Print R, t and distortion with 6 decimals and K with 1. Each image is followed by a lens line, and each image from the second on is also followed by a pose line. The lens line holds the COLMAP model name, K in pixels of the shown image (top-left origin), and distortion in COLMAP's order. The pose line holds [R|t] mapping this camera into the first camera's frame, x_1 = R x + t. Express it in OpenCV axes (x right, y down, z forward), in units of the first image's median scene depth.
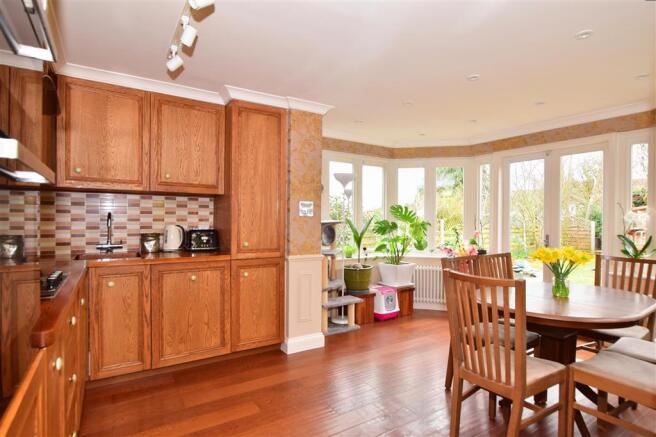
lens RADIAL K [[354.0, 0, 323.7], [0, 354.0, 220.6], [0, 0, 1]] dist [0.001767, -0.000807]
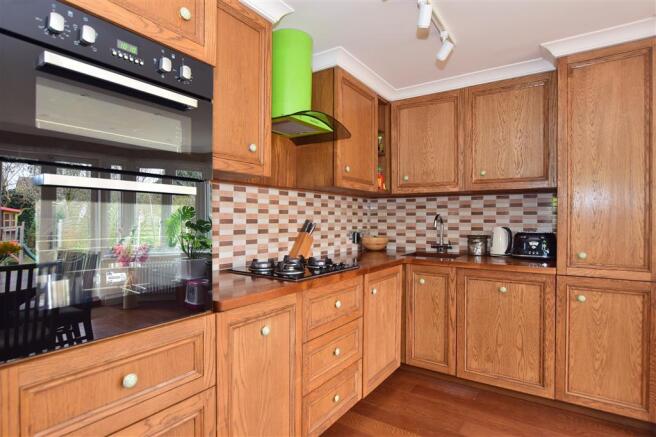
lens RADIAL K [[354.0, 0, 324.1], [0, 354.0, 220.1], [0, 0, 1]] dist [0.001767, -0.000807]
pose [[0.400210, -0.004534, -0.916412, 0.221020], [0.002441, 0.999989, -0.003882, -0.002101], [0.916420, -0.000683, 0.400217, 0.249556]]
